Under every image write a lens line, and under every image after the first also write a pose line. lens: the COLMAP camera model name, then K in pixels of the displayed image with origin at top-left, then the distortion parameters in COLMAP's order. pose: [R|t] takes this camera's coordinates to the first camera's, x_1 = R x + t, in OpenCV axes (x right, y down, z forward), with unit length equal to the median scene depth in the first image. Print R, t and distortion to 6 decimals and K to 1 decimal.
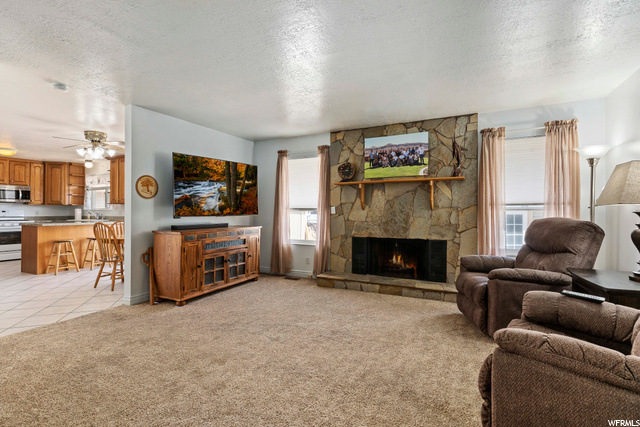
lens RADIAL K [[307.0, 0, 320.0], [0, 307.0, 213.5], [0, 0, 1]] dist [0.001738, 0.000659]
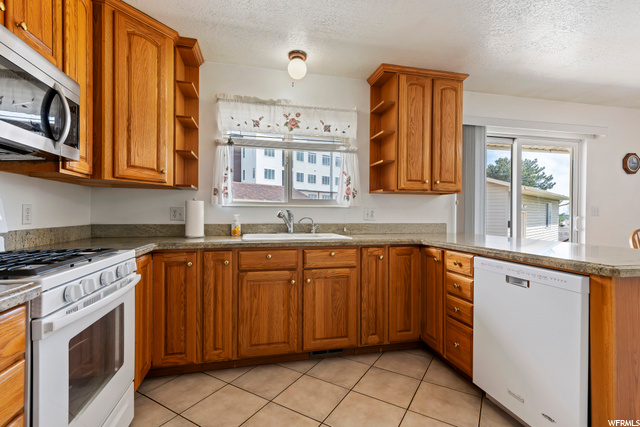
lens RADIAL K [[307.0, 0, 320.0], [0, 307.0, 213.5], [0, 0, 1]] dist [0.001738, 0.000659]
pose [[0.766304, 0.000753, 0.642477, -0.926551], [-0.003301, 0.999991, 0.002766, -0.003729], [-0.642469, -0.004240, 0.766300, 0.712850]]
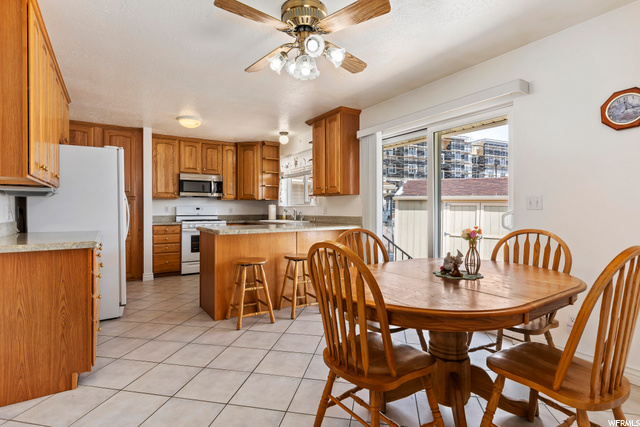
lens RADIAL K [[320.9, 0, 318.3], [0, 320.9, 210.8], [0, 0, 1]] dist [0.000804, -0.000126]
pose [[0.866017, -0.003310, -0.500004, -0.327798], [0.003651, 0.999993, -0.000297, -0.000448], [0.500002, -0.001568, 0.866023, 0.416476]]
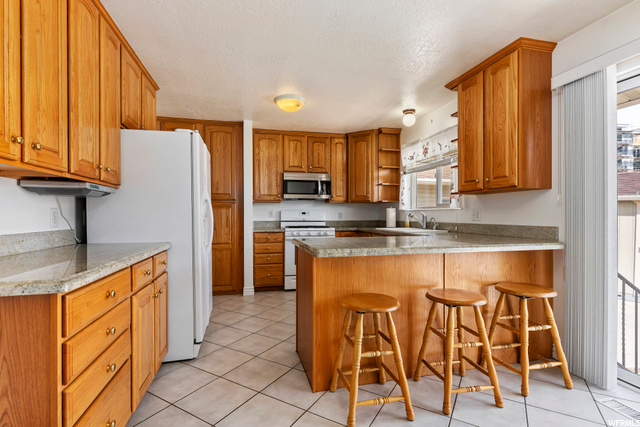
lens RADIAL K [[307.0, 0, 320.0], [0, 307.0, 213.5], [0, 0, 1]] dist [0.001738, 0.000659]
pose [[0.651702, -0.007042, -0.758442, -0.457576], [0.001829, 0.999969, -0.007714, -0.001268], [0.758473, 0.003640, 0.651695, 0.549699]]
